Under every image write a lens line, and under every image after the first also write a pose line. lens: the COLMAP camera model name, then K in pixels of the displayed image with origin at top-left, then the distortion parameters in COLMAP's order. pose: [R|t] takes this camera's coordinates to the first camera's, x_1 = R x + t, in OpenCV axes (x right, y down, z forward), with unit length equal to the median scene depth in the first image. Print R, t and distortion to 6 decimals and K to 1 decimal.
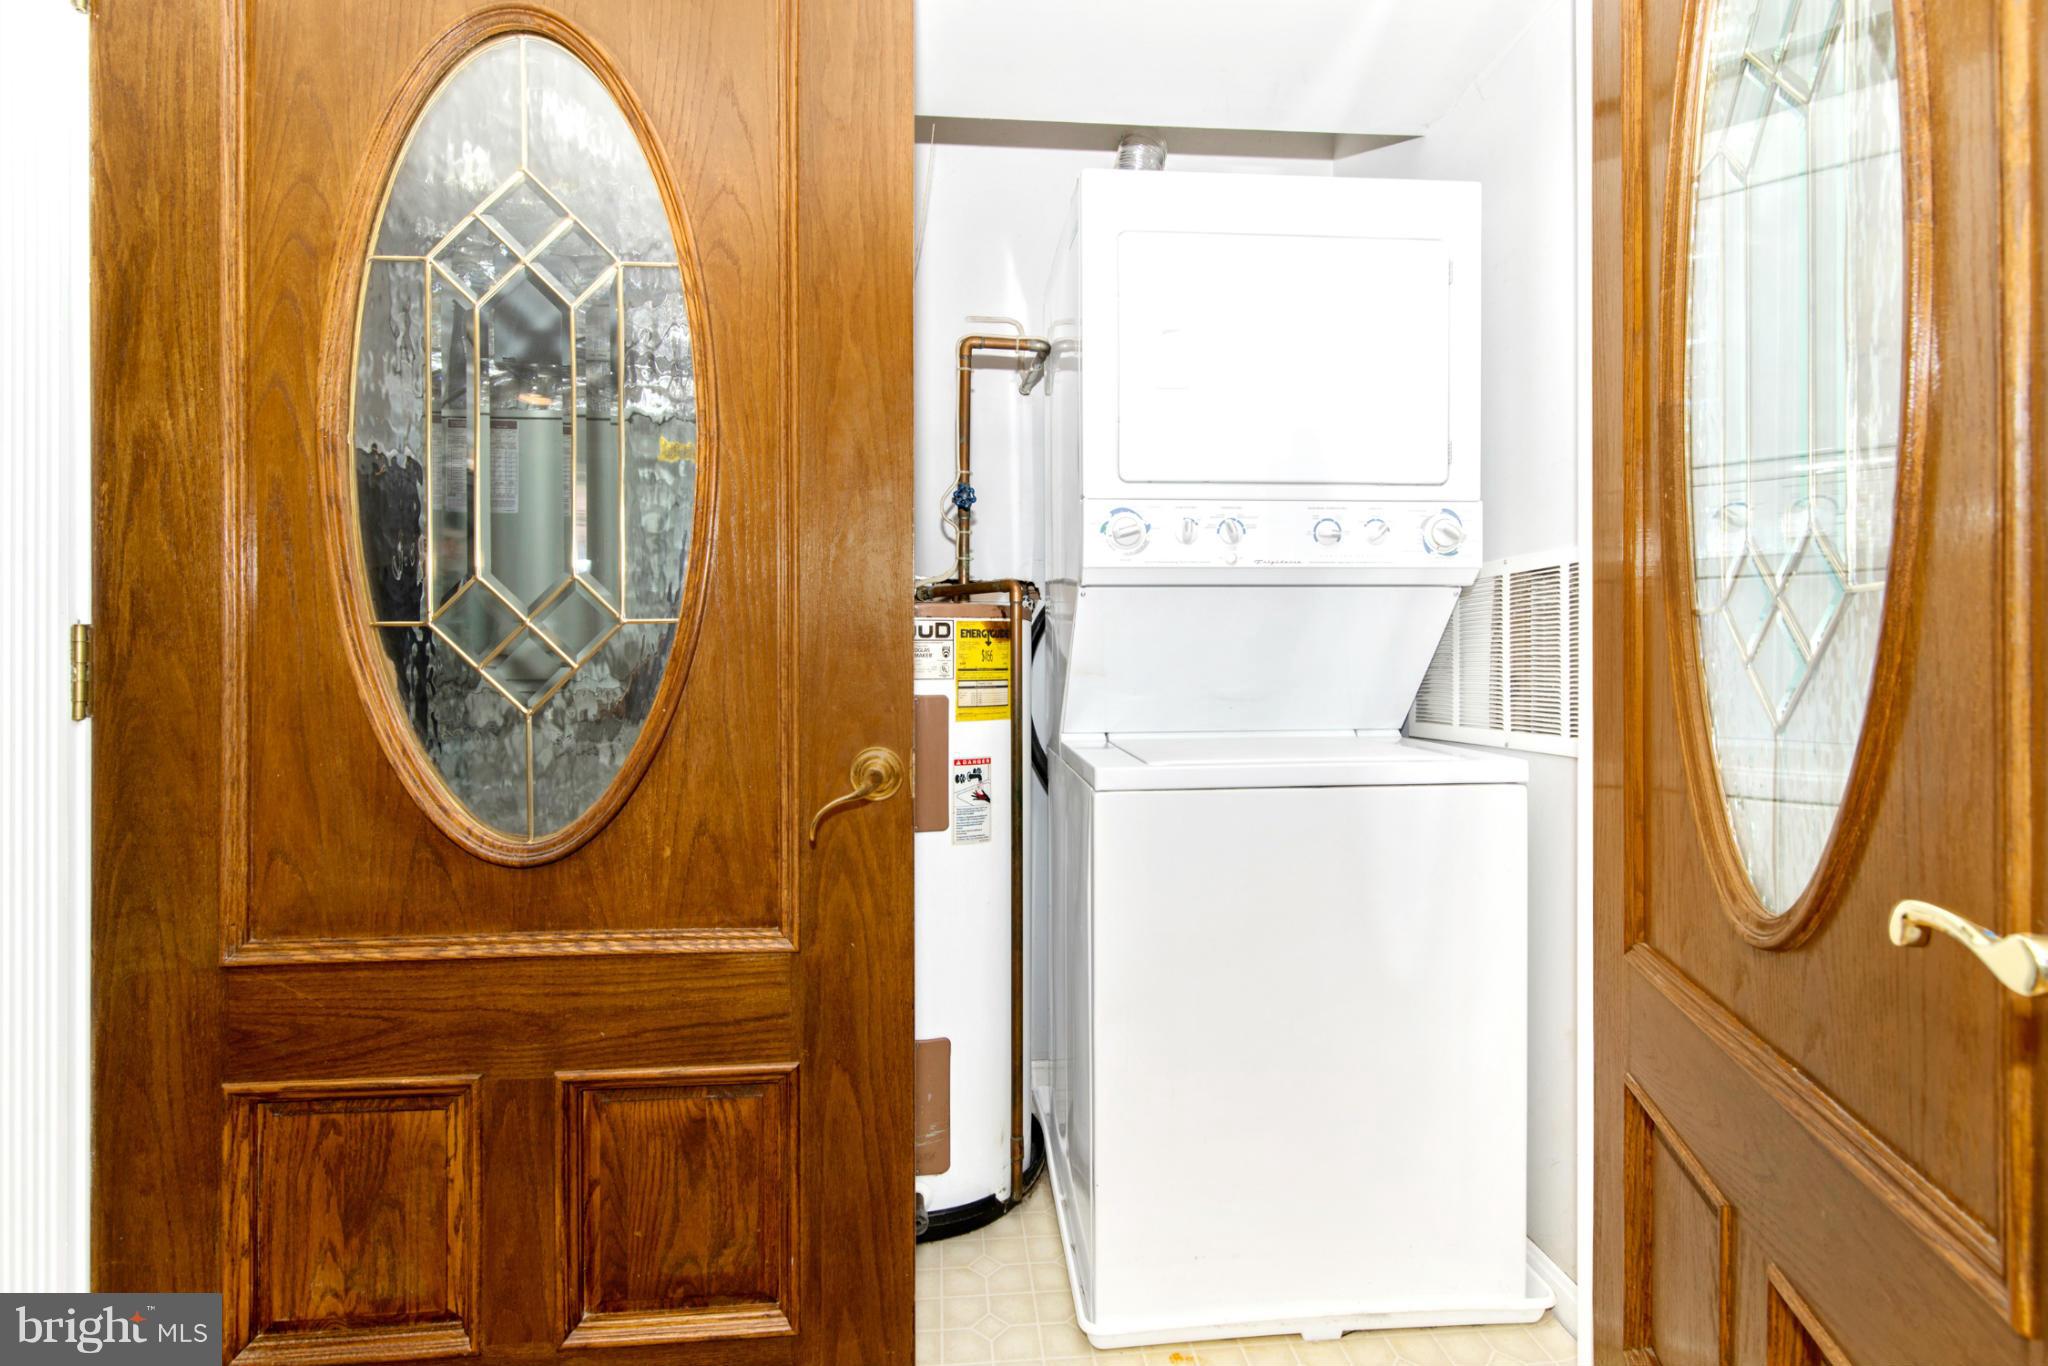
lens RADIAL K [[954.4, 0, 1004.2], [0, 954.4, 672.8], [0, 0, 1]] dist [0.000234, -0.000618]
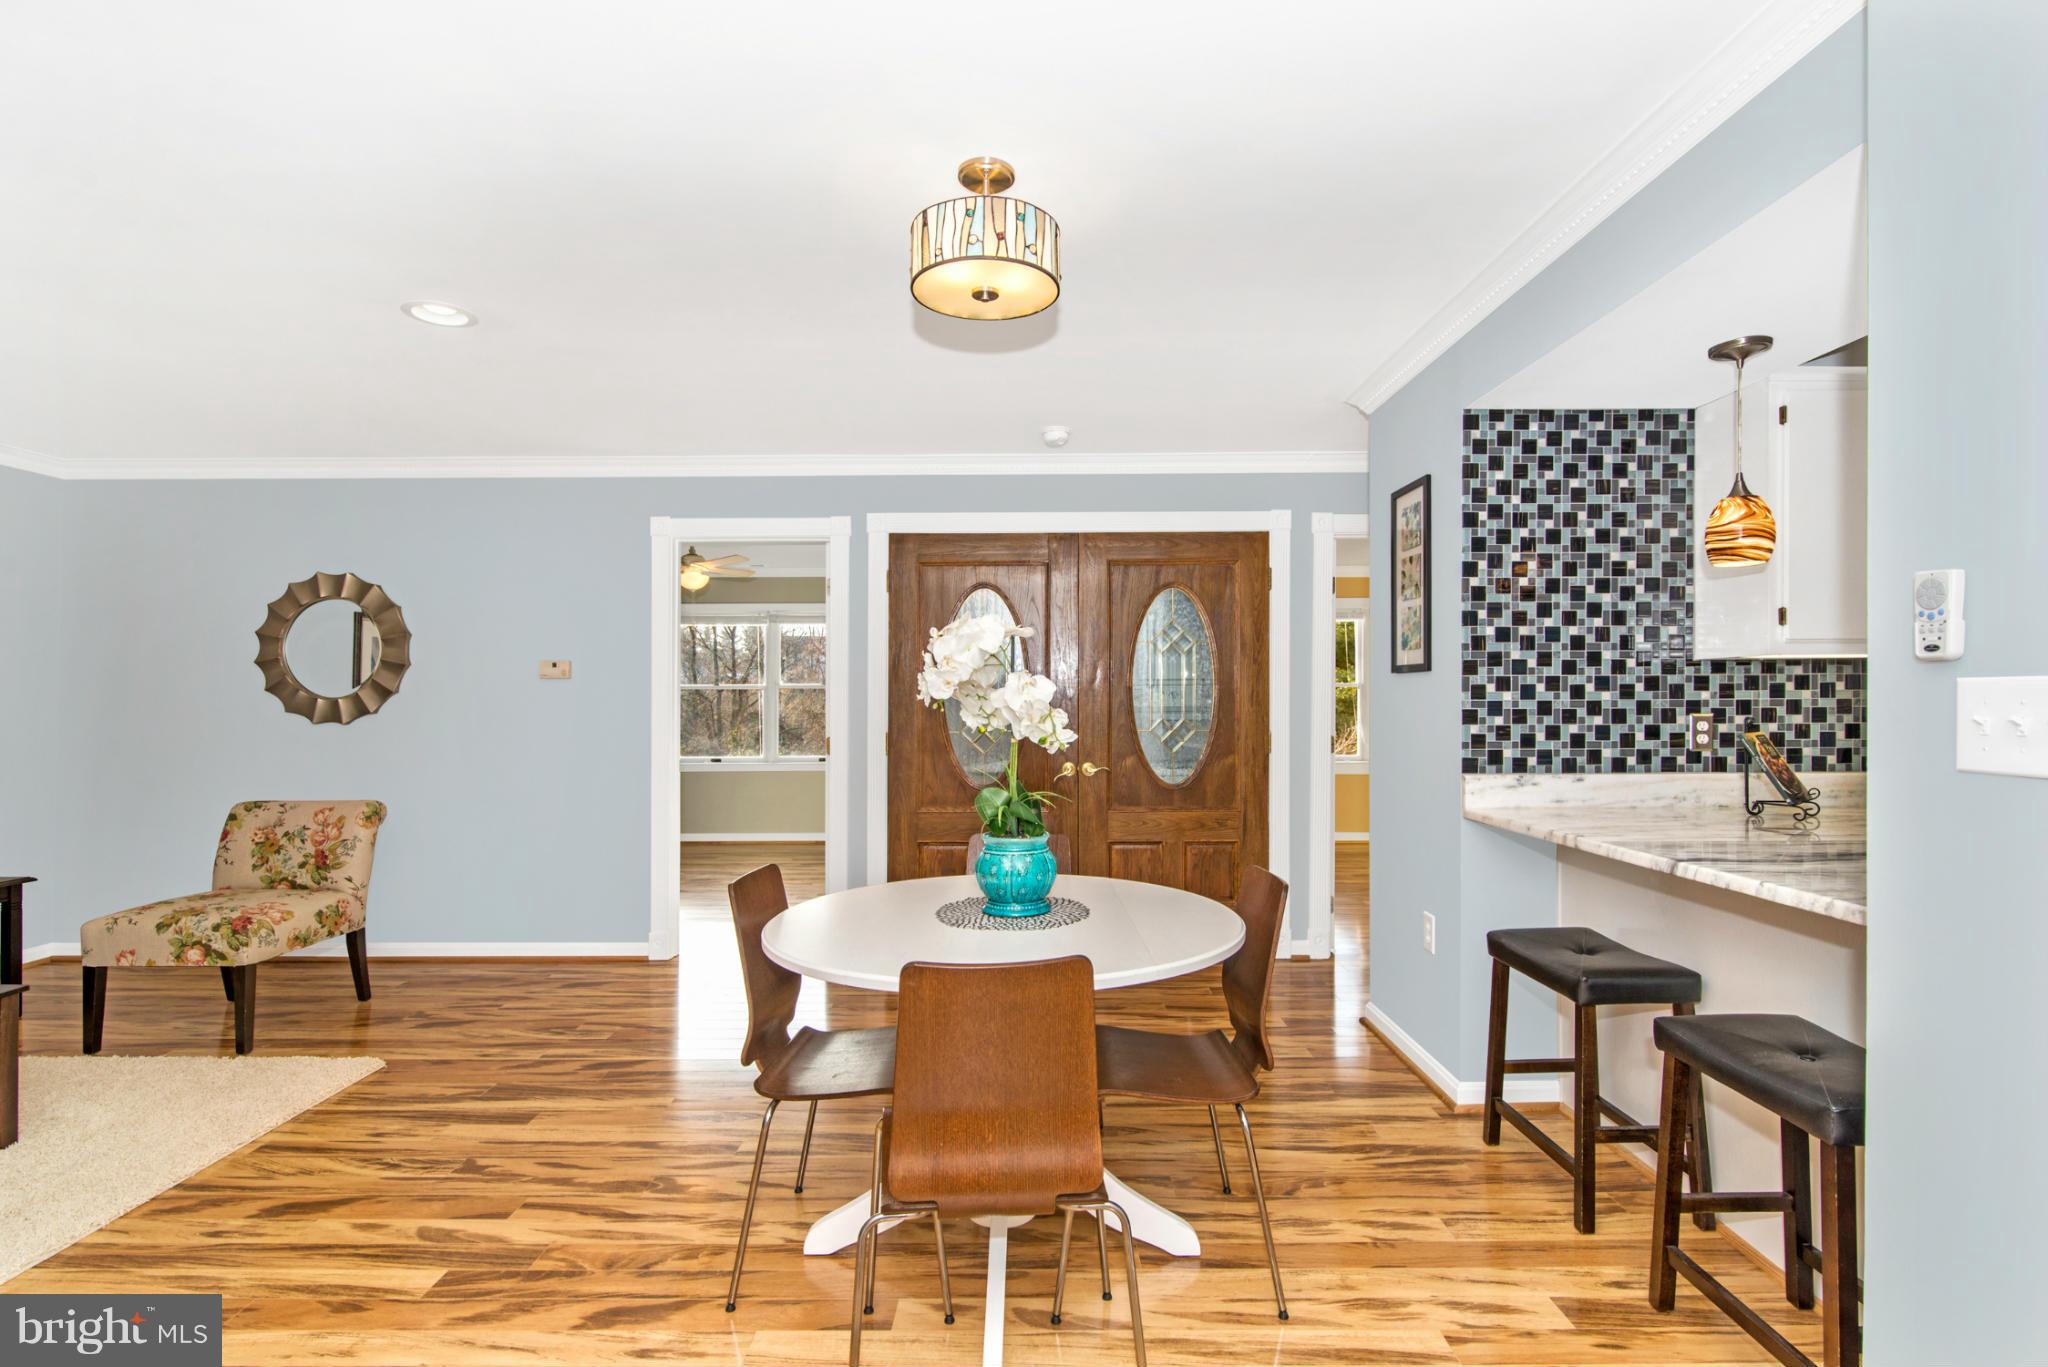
lens RADIAL K [[956.2, 0, 1038.7], [0, 956.2, 688.4], [0, 0, 1]] dist [0.001502, -0.000848]
pose [[0.996681, -0.001702, -0.081392, 0.072134], [0.001274, 0.999985, -0.005311, -0.216668], [0.081400, 0.005190, 0.996668, -3.090645]]
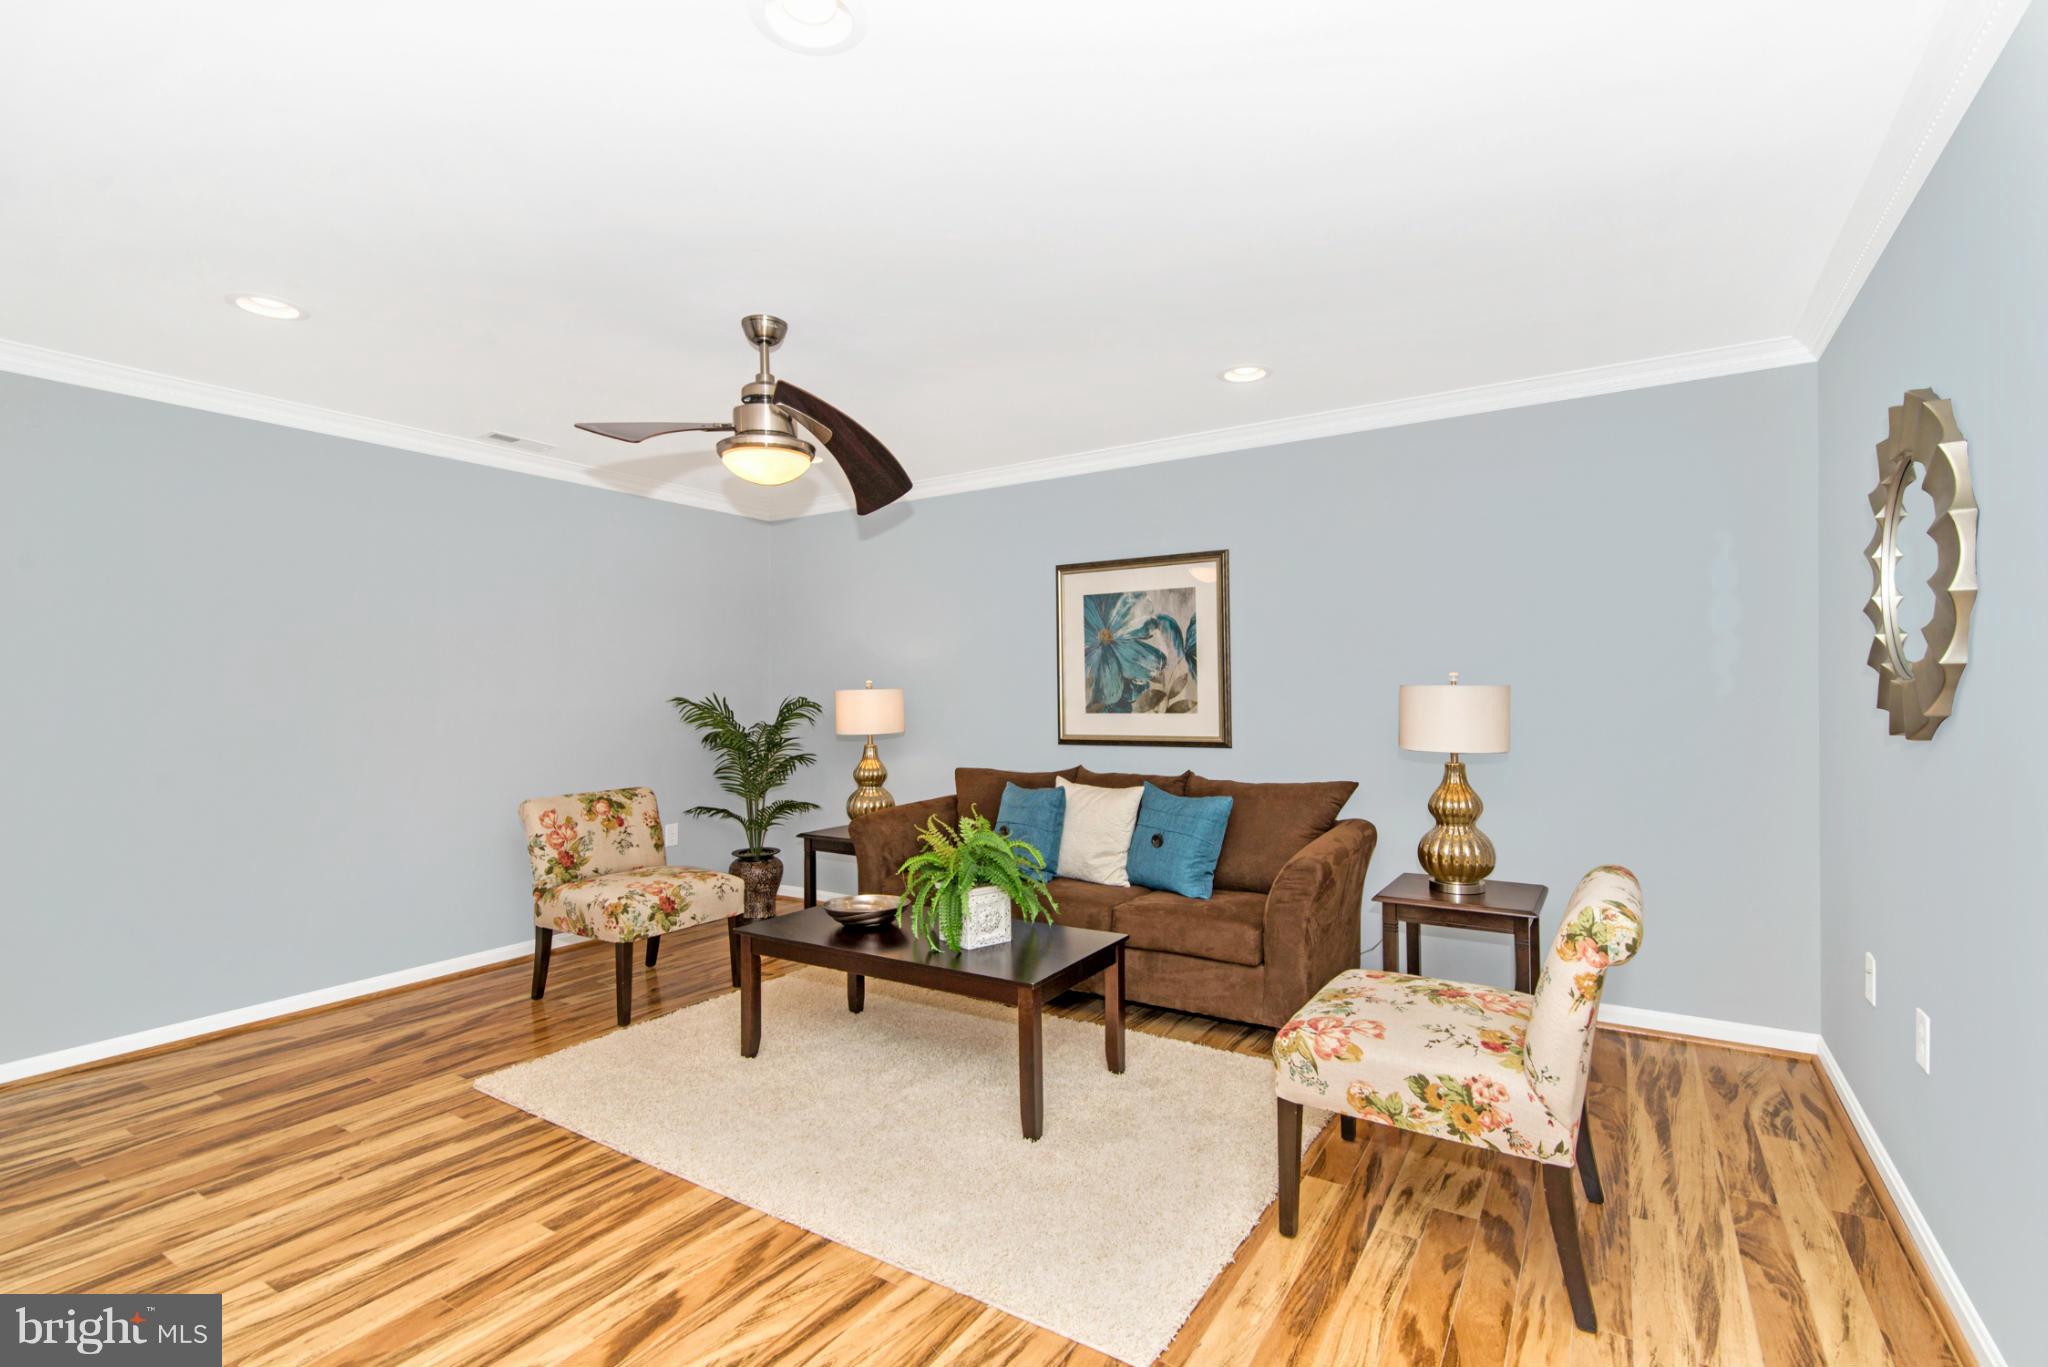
lens RADIAL K [[939.5, 0, 1017.5], [0, 939.5, 690.2], [0, 0, 1]] dist [-0.000657, 0.000026]
pose [[-0.606632, 0.005217, -0.794966, -0.805845], [0.013535, 0.999901, -0.003766, -0.201156], [0.794868, -0.013044, -0.606643, 0.476657]]
